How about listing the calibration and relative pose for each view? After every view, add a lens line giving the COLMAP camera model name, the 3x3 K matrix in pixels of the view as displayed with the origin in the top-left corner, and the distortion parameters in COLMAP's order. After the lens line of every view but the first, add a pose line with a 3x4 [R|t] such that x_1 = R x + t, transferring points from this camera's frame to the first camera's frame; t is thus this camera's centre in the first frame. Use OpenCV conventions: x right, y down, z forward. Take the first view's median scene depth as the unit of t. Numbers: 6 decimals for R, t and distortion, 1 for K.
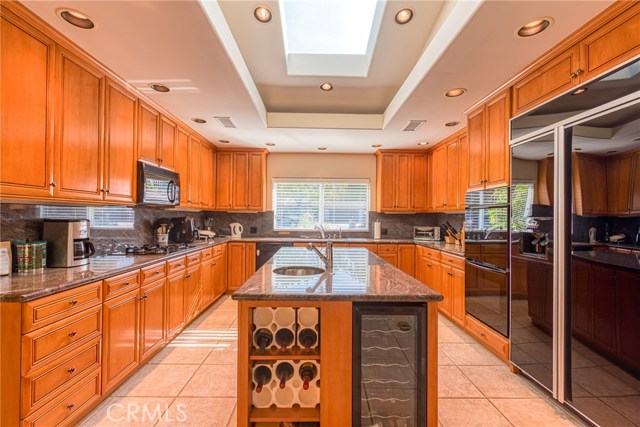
lens RADIAL K [[288.1, 0, 317.9], [0, 288.1, 216.5], [0, 0, 1]] dist [-0.001842, -0.000170]
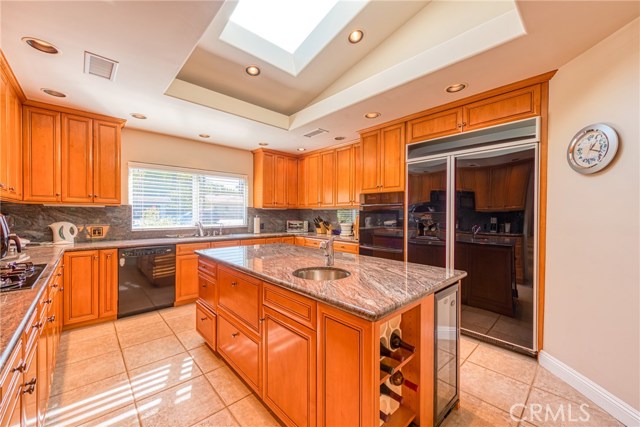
lens RADIAL K [[250.5, 0, 318.5], [0, 250.5, 217.9], [0, 0, 1]] dist [0.005725, -0.001057]
pose [[0.740543, -0.017653, 0.671778, -0.248960], [0.000478, 0.999669, 0.025742, -0.002205], [-0.672009, -0.018742, 0.740306, 0.181755]]
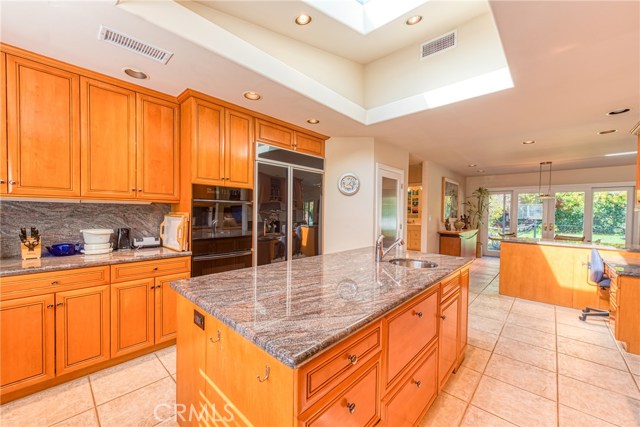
lens RADIAL K [[250.5, 0, 318.6], [0, 250.5, 213.8], [0, 0, 1]] dist [0.005725, -0.001057]
pose [[-0.706394, -0.003637, 0.707810, -0.197469], [-0.012623, 0.999893, -0.007459, 0.007873], [-0.707706, -0.014204, -0.706364, 0.812013]]
